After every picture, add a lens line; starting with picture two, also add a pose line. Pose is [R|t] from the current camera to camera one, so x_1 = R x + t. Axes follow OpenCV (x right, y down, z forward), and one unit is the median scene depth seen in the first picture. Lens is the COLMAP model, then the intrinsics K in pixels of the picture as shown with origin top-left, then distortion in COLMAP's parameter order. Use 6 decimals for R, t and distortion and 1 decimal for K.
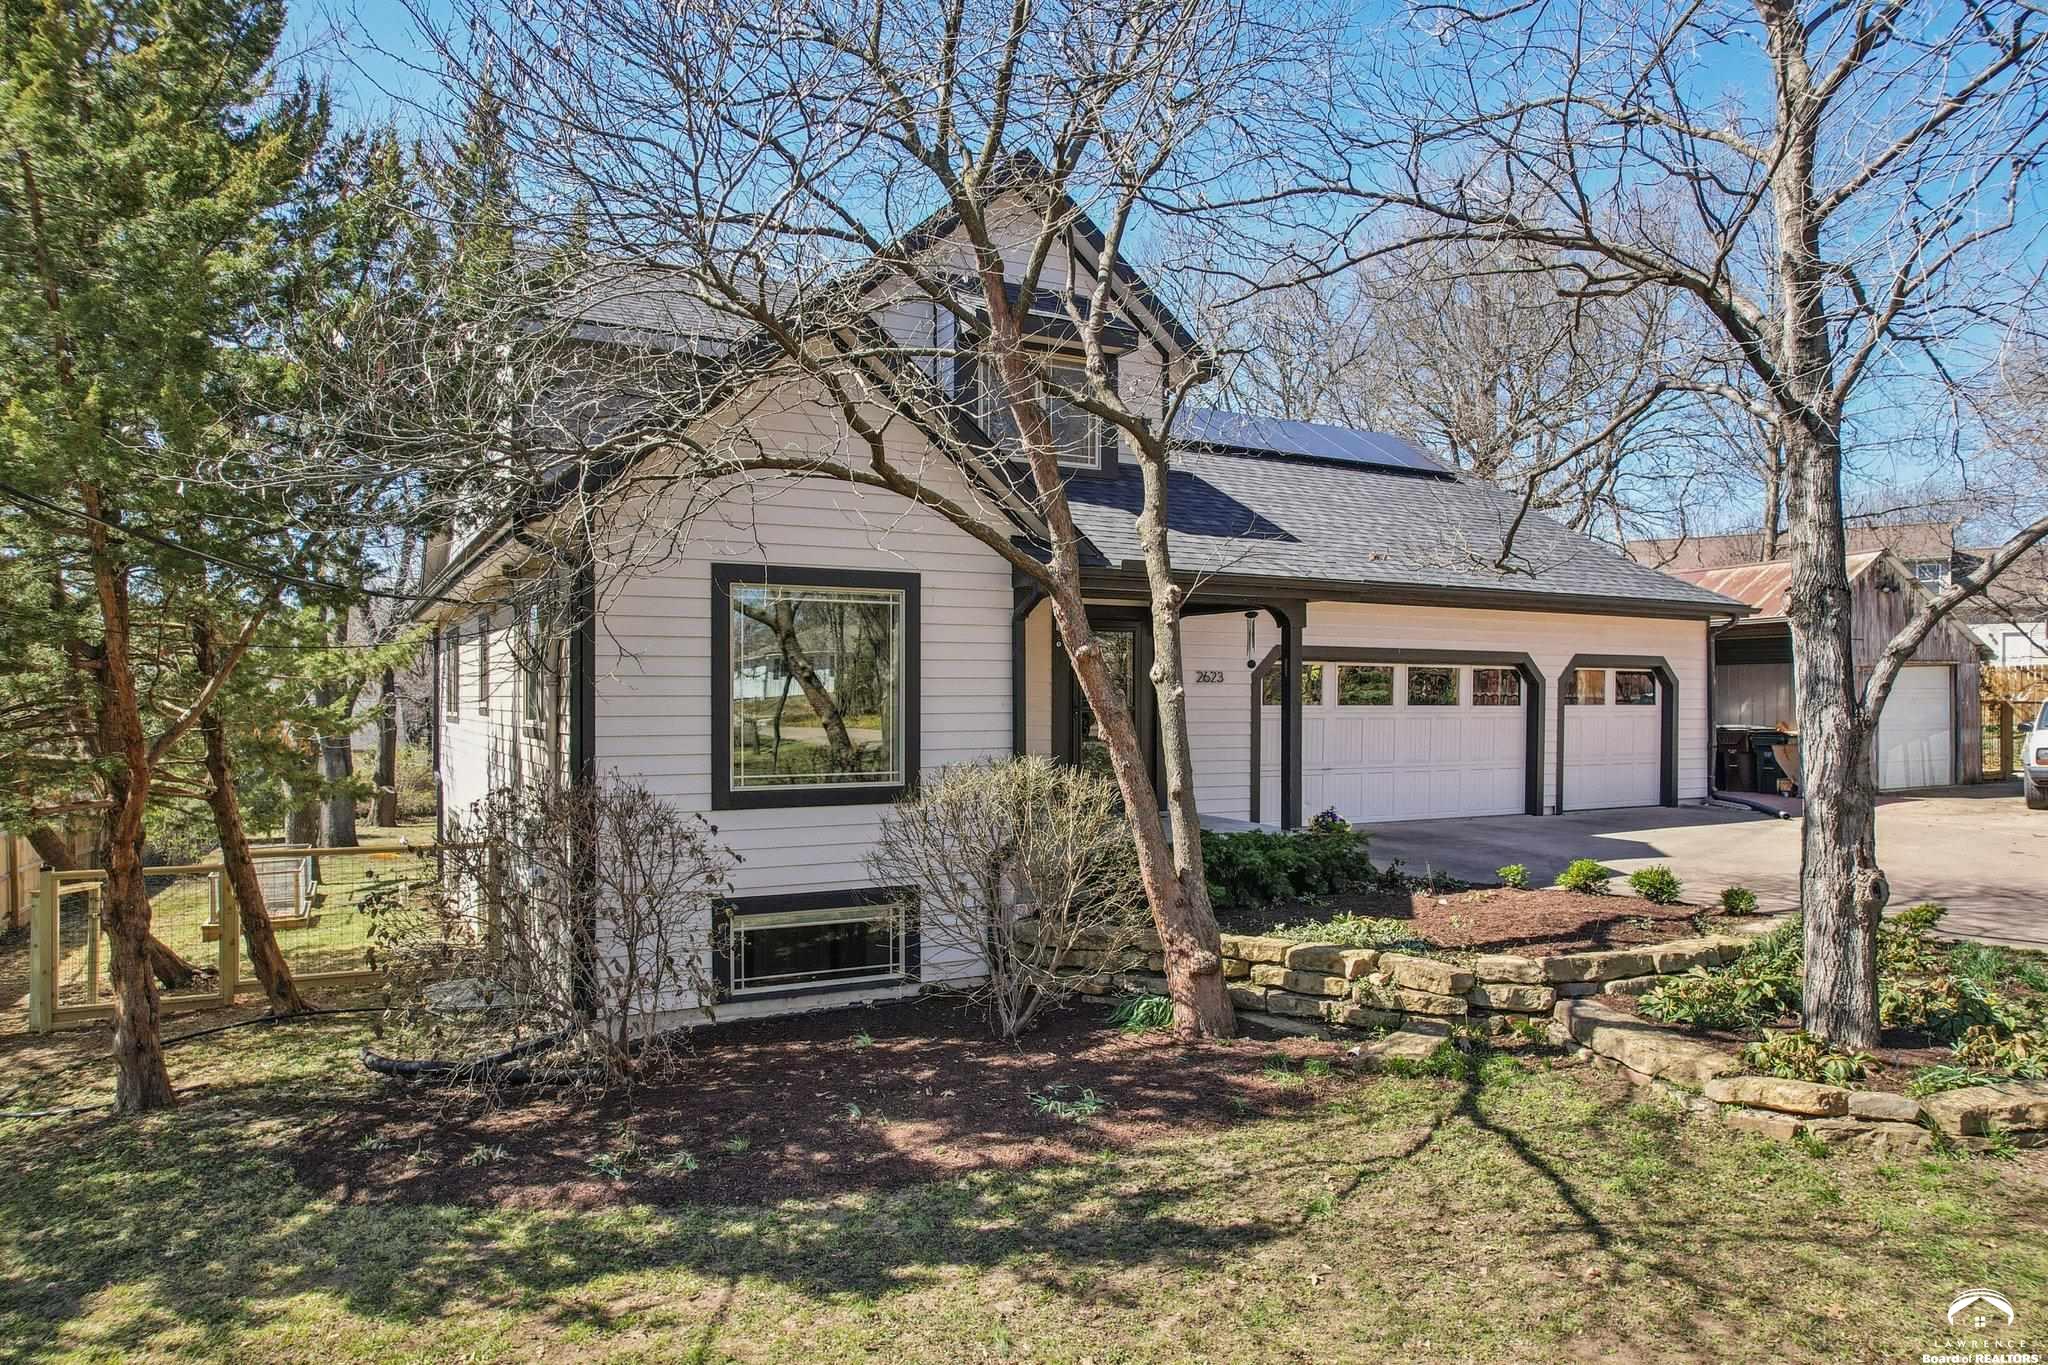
lens RADIAL K [[1334.8, 0, 1024.0], [0, 1334.8, 682.5], [0, 0, 1]] dist [-0.085767, 0.079379]
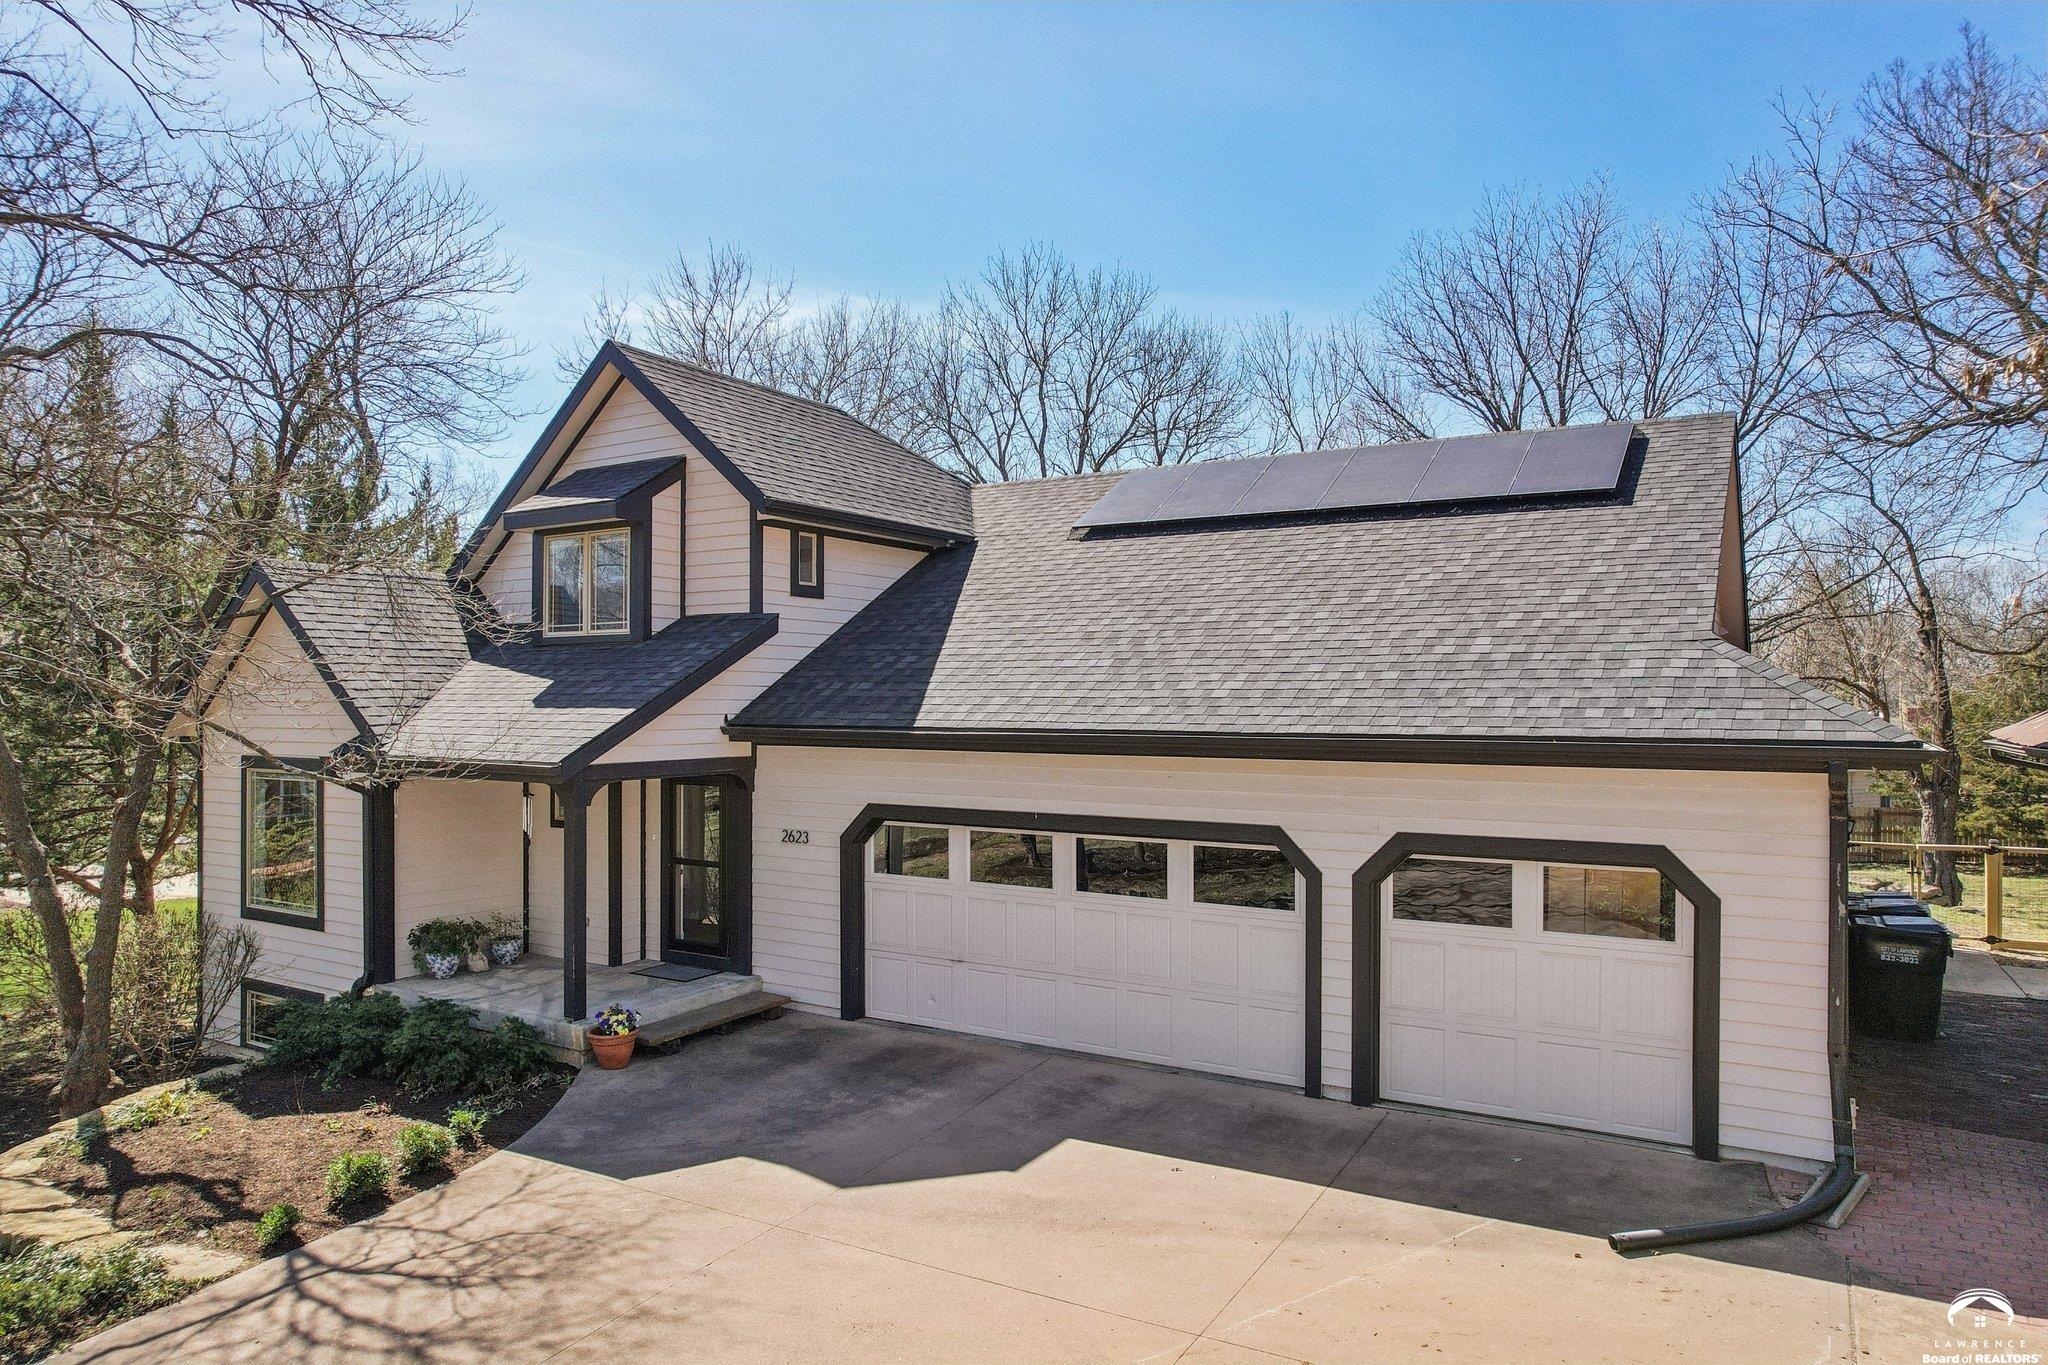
lens RADIAL K [[1334.8, 0, 1024.0], [0, 1334.8, 682.5], [0, 0, 1]] dist [-0.085767, 0.079379]
pose [[0.519831, -0.005451, -0.854252, 0.879776], [0.009297, 0.999957, -0.000723, -0.094608], [0.854219, -0.007567, 0.519859, 0.583411]]
